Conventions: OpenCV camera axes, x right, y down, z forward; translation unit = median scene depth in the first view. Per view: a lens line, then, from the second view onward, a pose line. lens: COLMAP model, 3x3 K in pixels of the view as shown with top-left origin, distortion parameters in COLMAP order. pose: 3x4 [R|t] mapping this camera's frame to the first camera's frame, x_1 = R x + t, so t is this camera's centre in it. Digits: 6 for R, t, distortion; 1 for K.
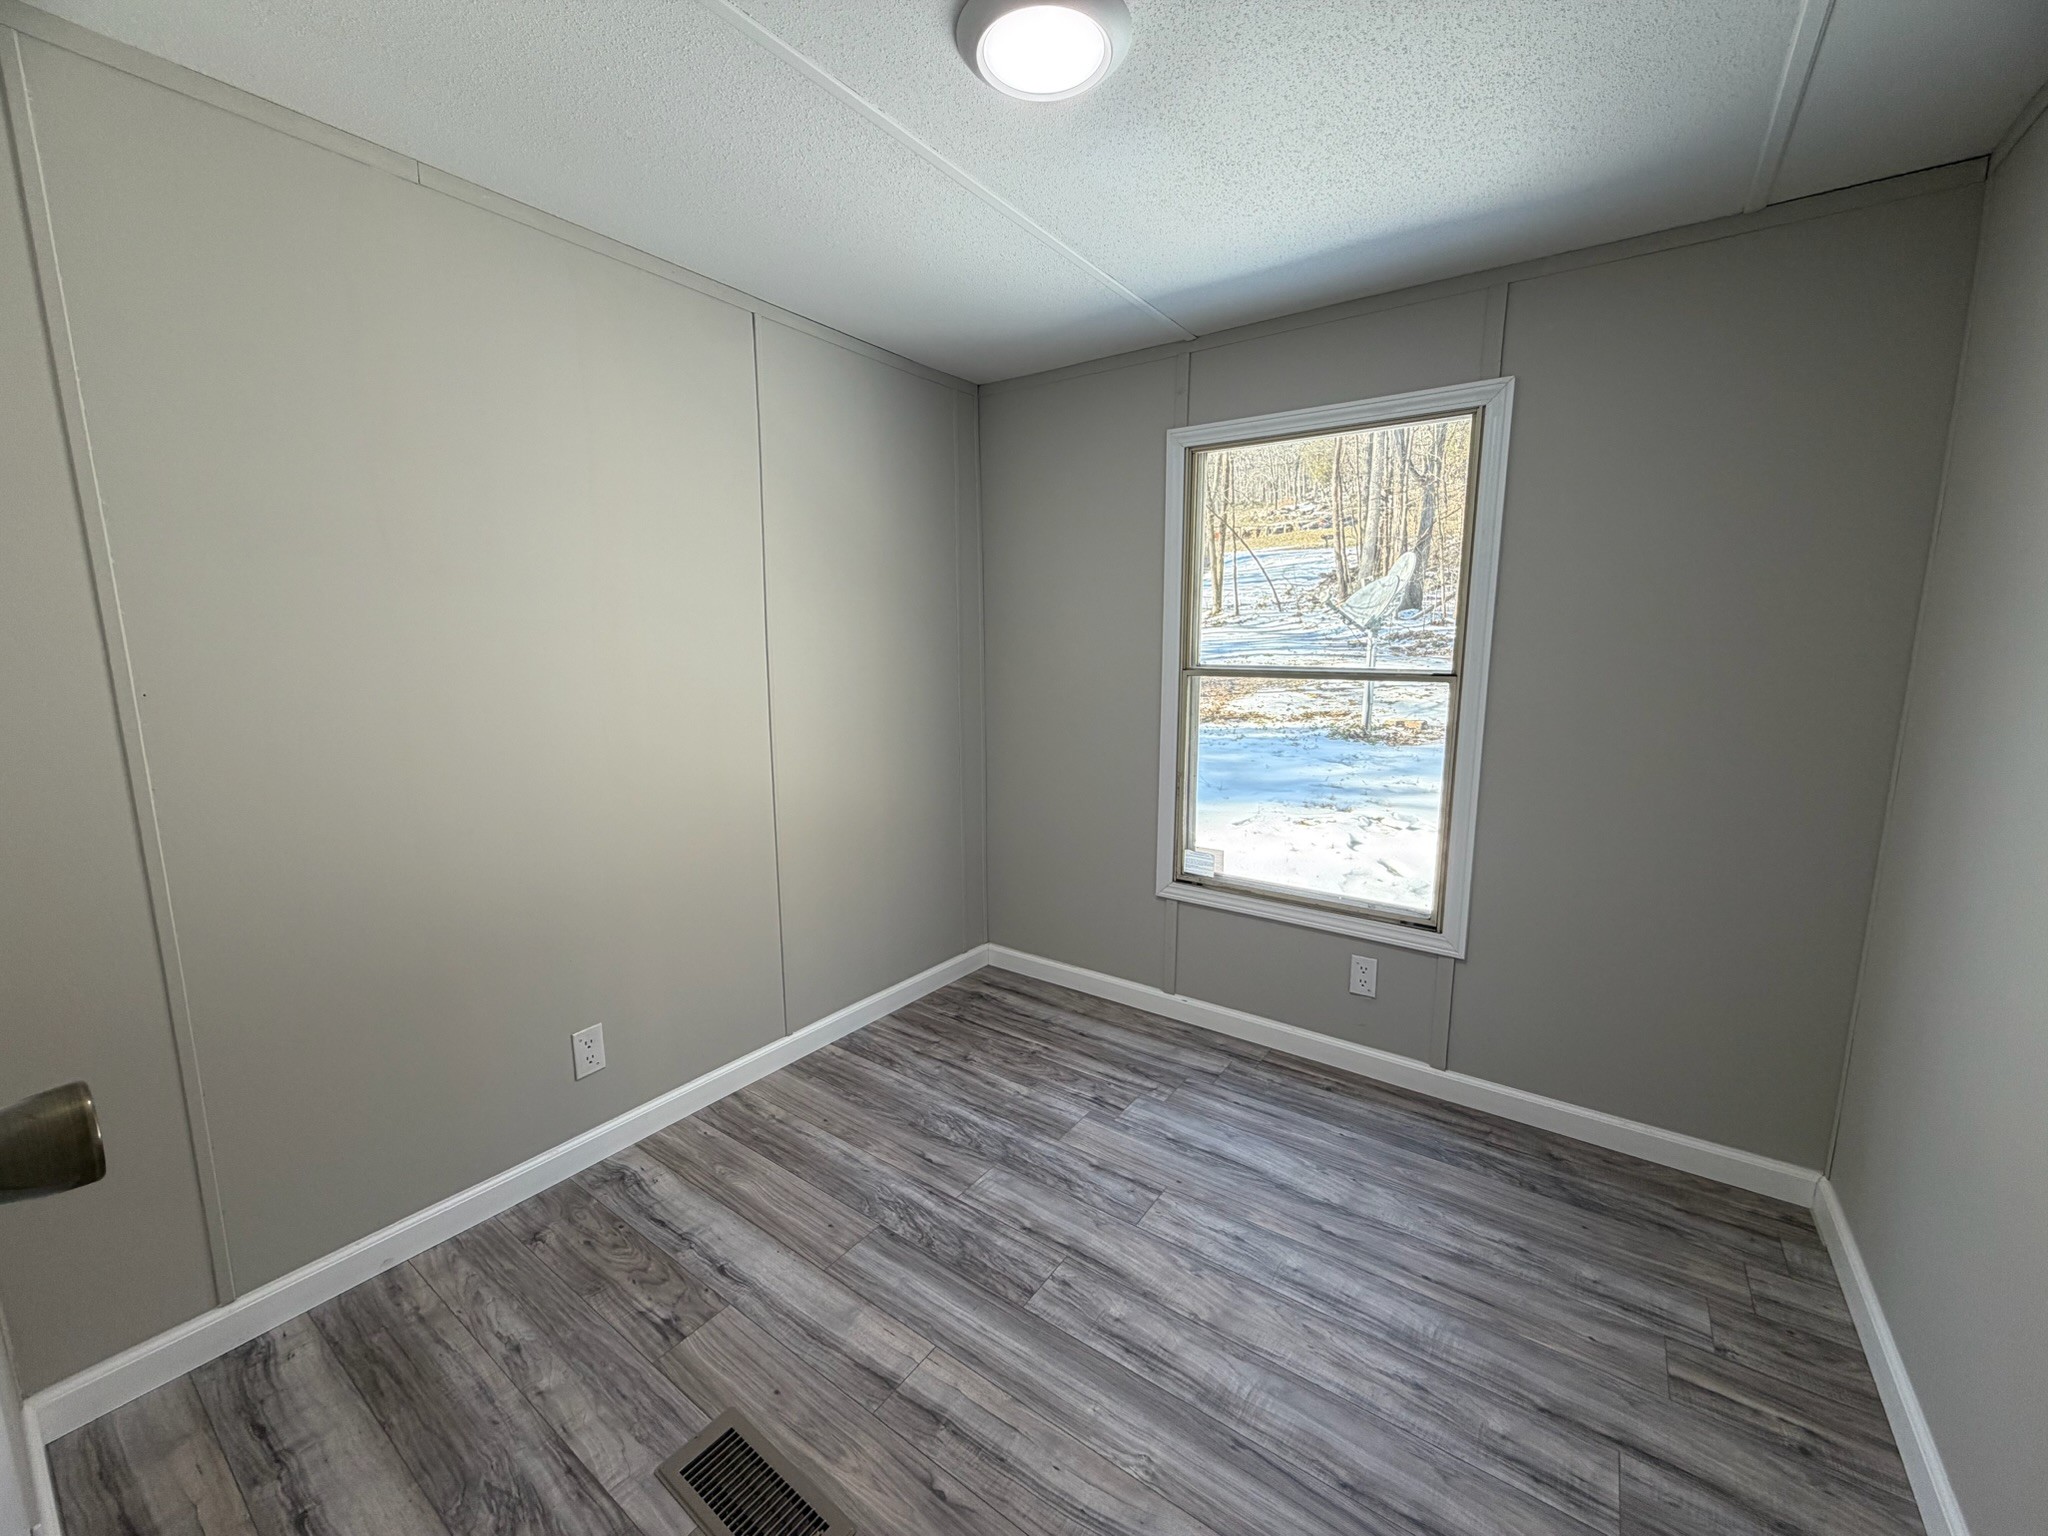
lens RADIAL K [[813.7, 0, 1019.7], [0, 813.7, 768.2], [0, 0, 1]] dist [0.000419, 0.000092]
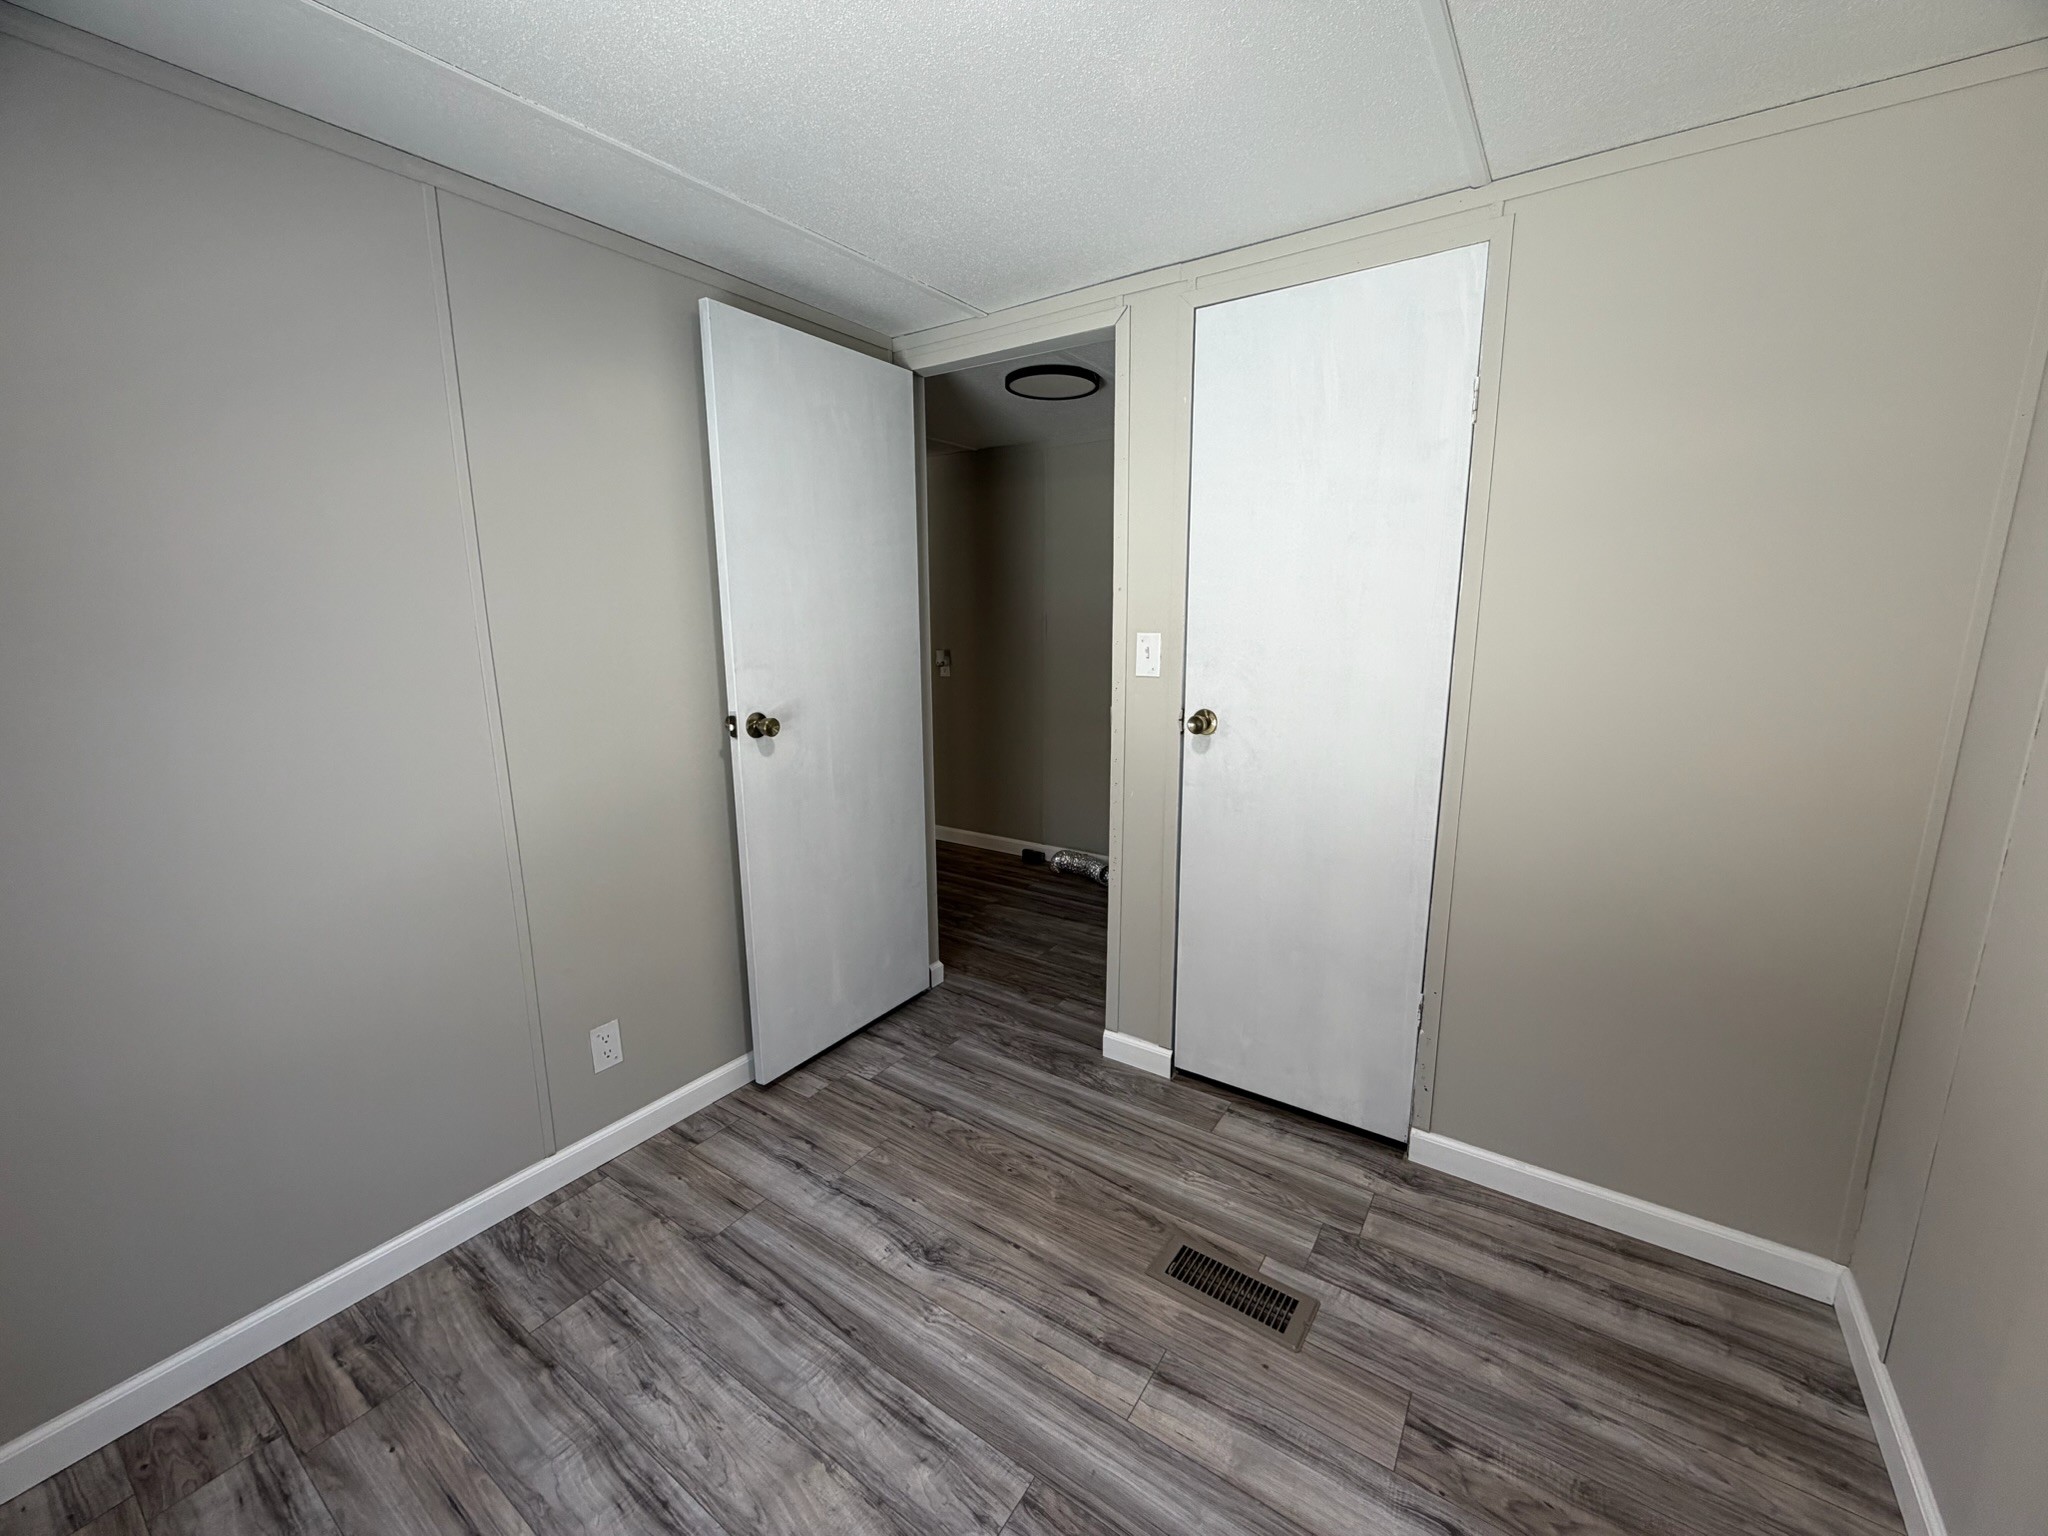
lens RADIAL K [[813.7, 0, 1019.7], [0, 813.7, 768.2], [0, 0, 1]] dist [0.000419, 0.000092]
pose [[-0.999753, 0.010272, -0.019708, 0.032472], [0.002790, 0.937761, 0.347271, -0.323589], [0.022049, 0.347131, -0.937558, 1.711303]]
